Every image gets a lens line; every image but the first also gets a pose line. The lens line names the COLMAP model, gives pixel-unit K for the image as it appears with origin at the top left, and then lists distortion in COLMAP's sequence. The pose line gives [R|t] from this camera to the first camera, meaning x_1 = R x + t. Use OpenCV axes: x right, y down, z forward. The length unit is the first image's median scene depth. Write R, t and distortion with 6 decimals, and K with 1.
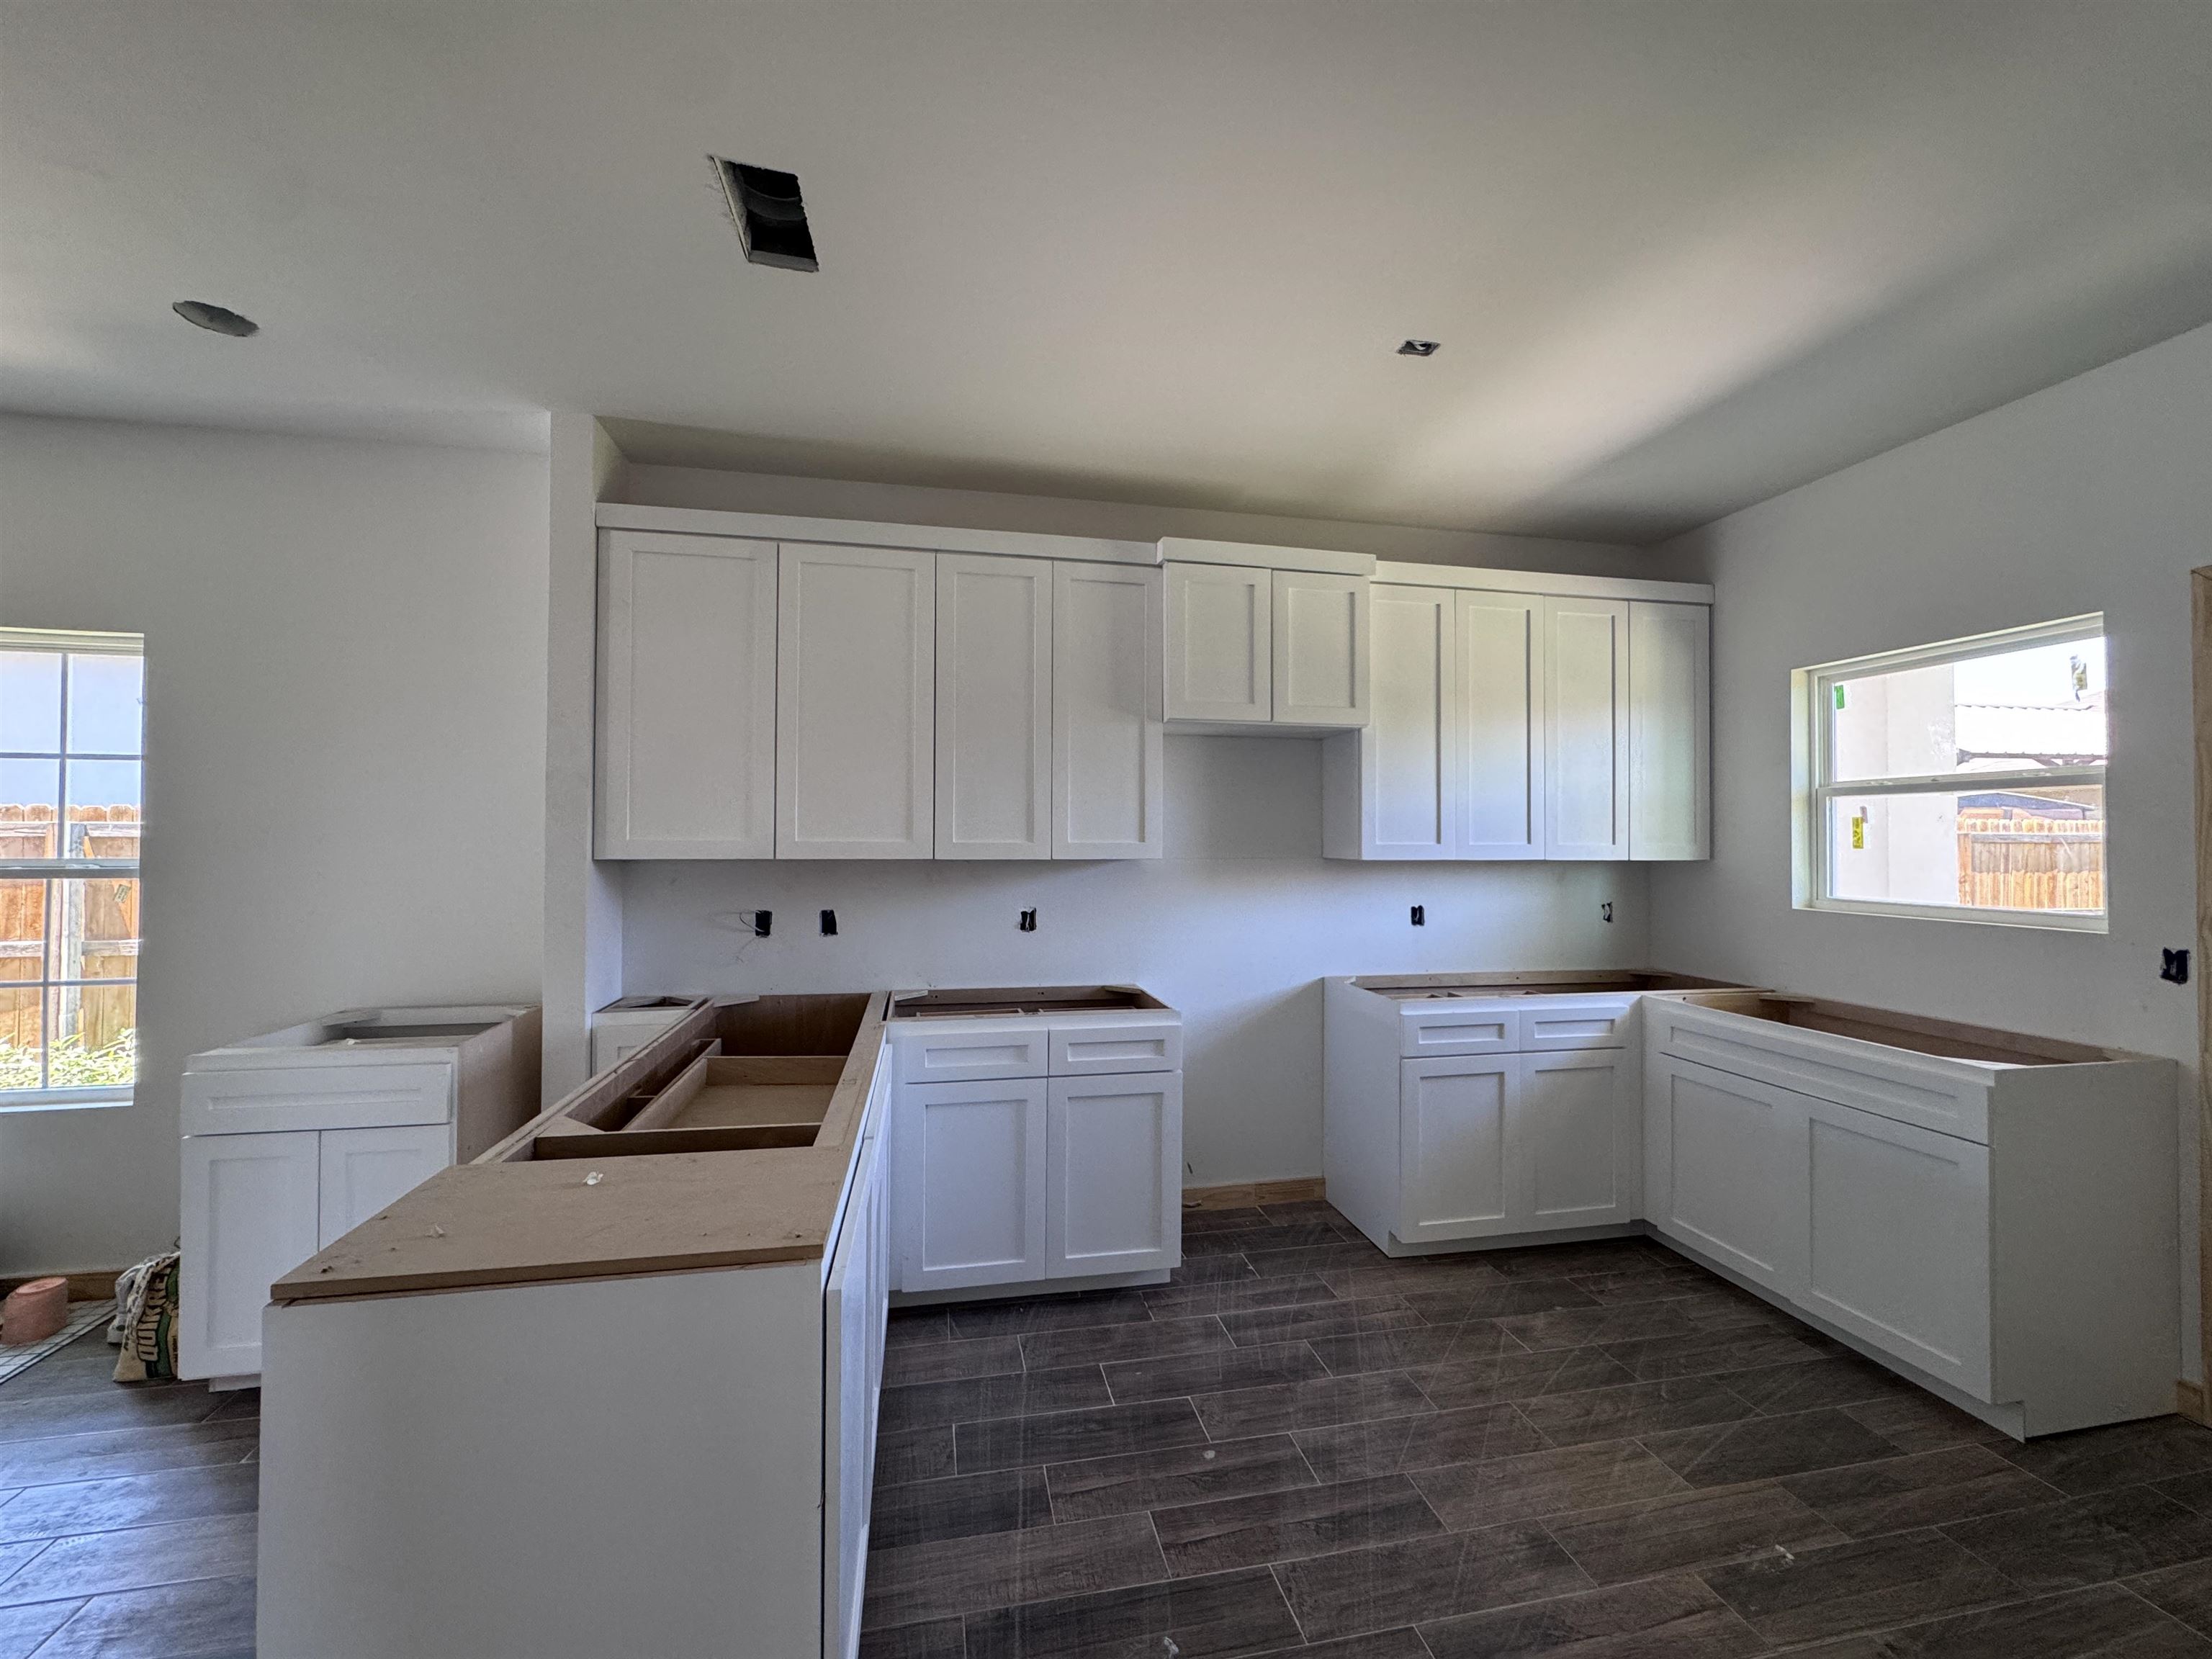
lens RADIAL K [[884.5, 0, 1104.9], [0, 884.5, 827.1], [0, 0, 1]] dist [-0.000459, -0.000097]
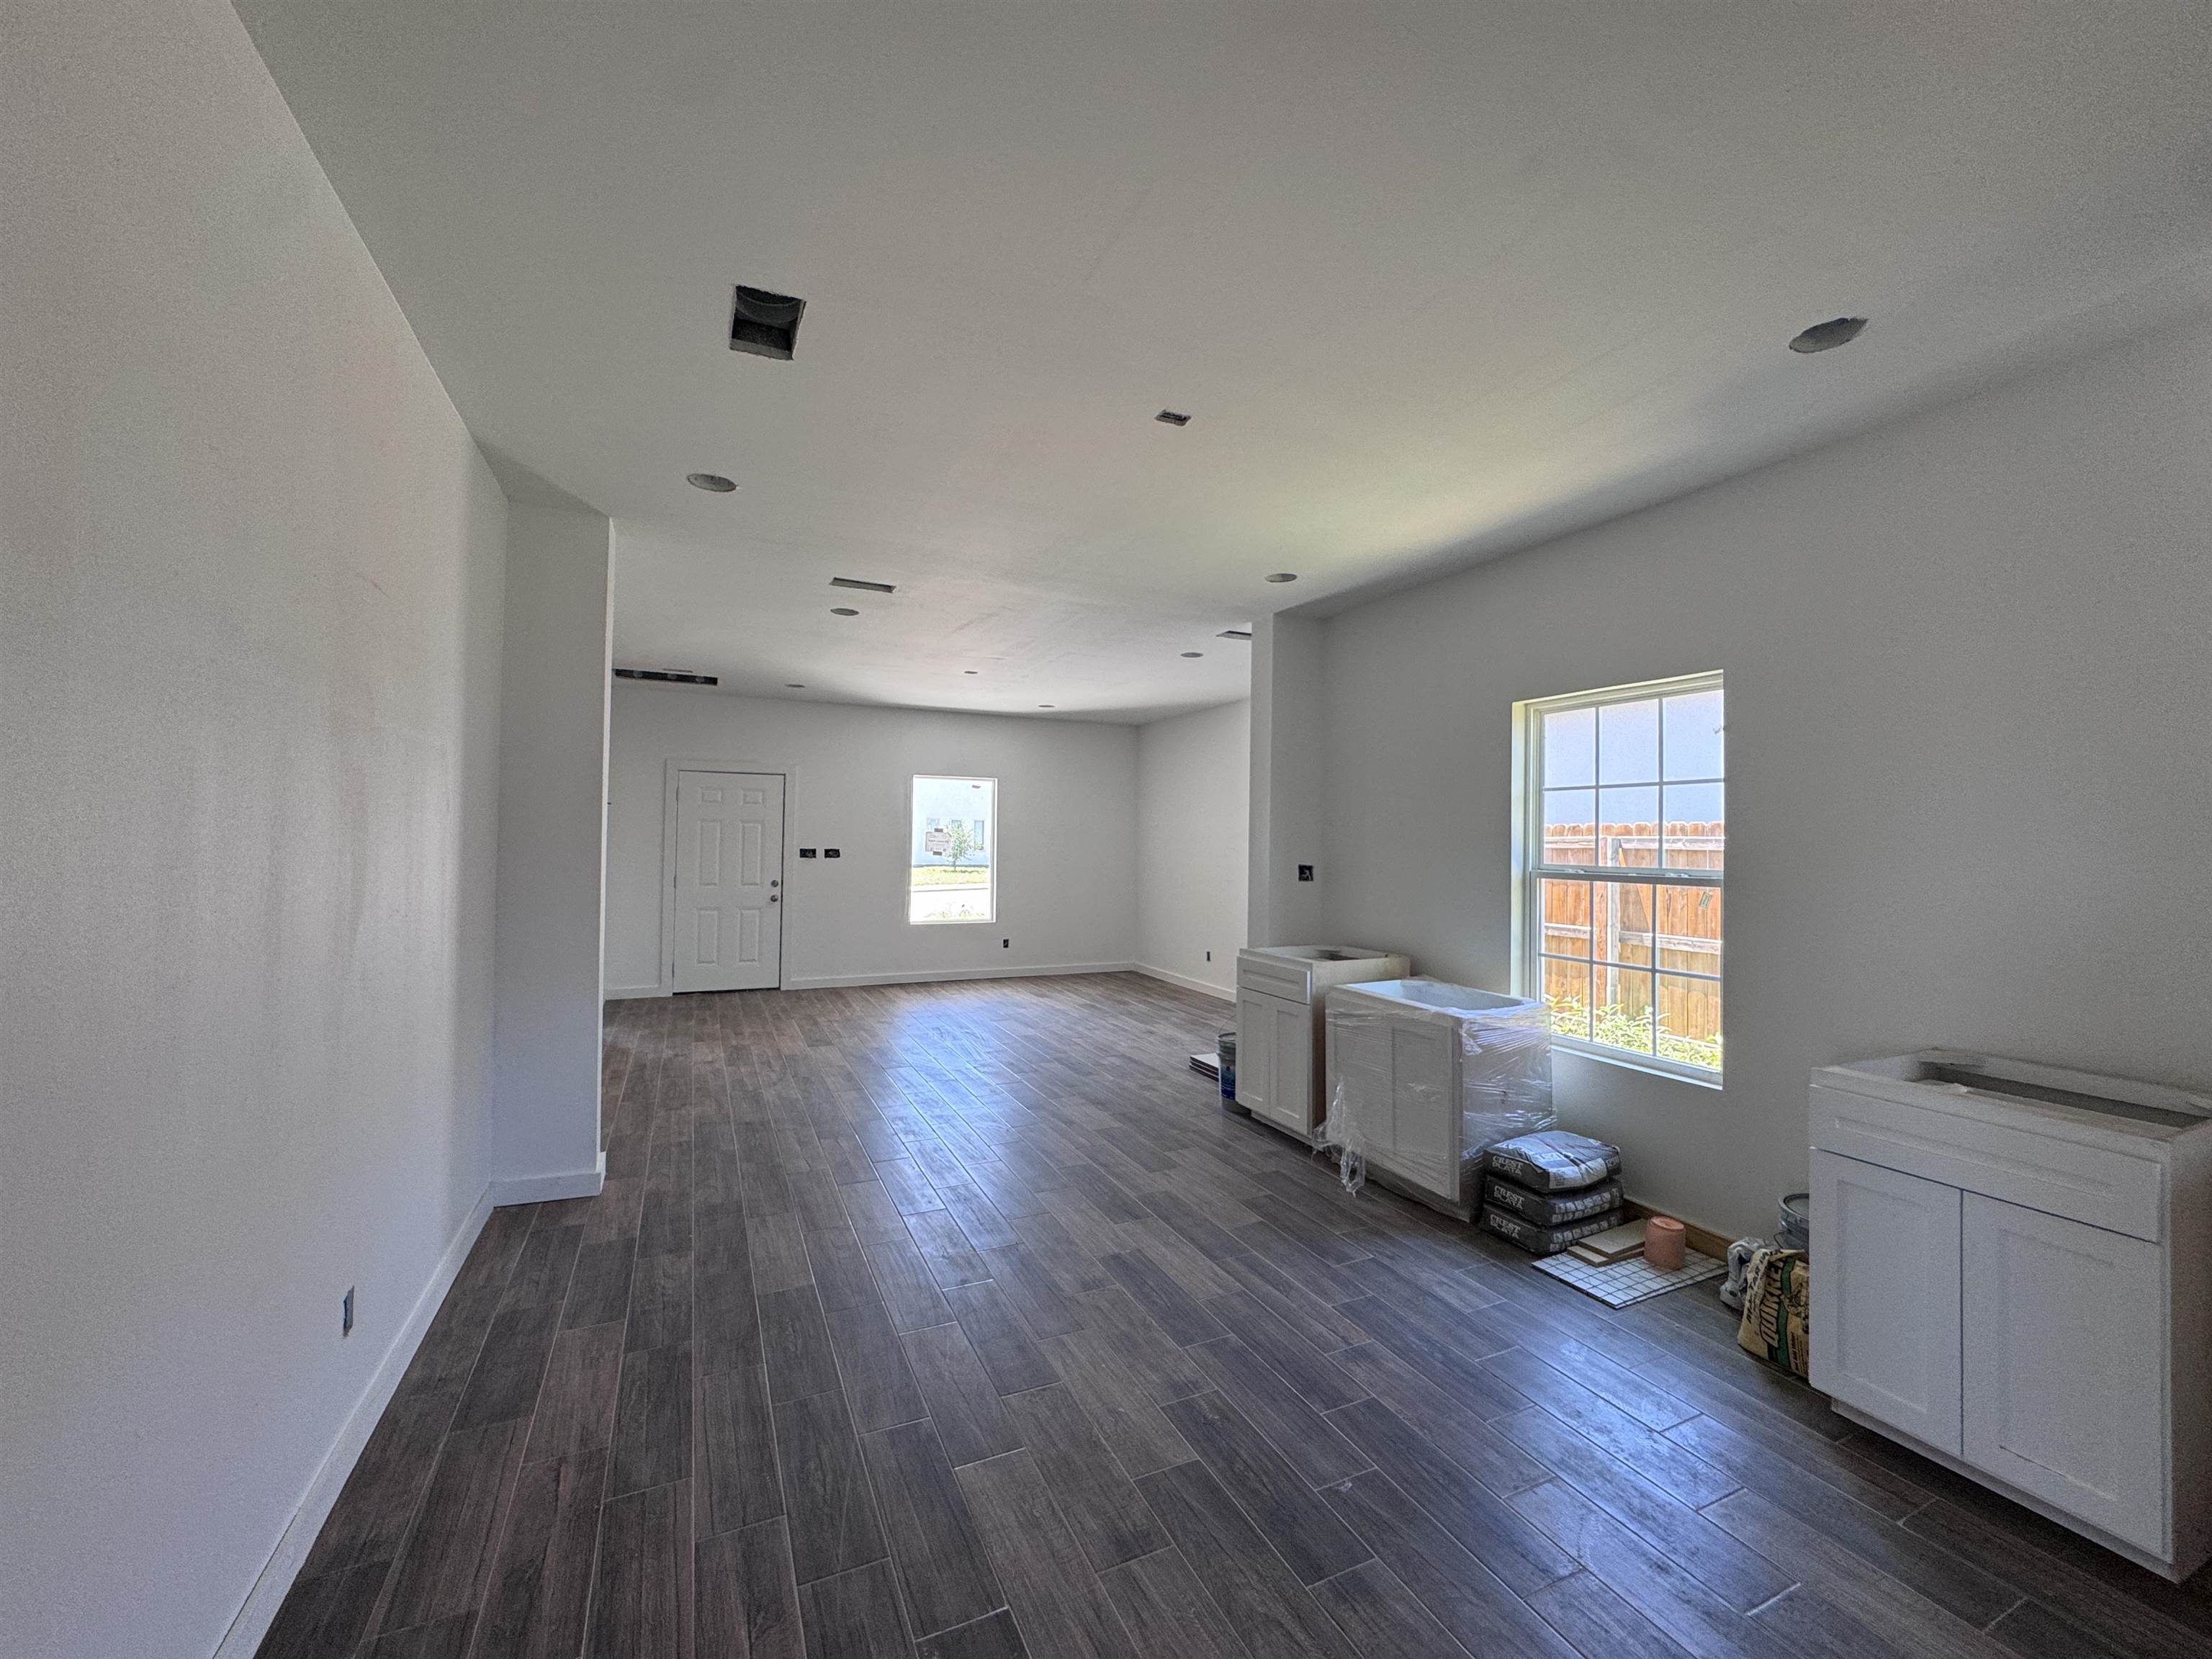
lens RADIAL K [[884.5, 0, 1104.9], [0, 884.5, 827.1], [0, 0, 1]] dist [-0.000459, -0.000097]
pose [[0.233114, -0.016013, -0.972318, -0.181769], [0.002656, 0.999871, -0.015830, -0.003166], [0.972446, 0.001108, 0.233126, -0.023330]]
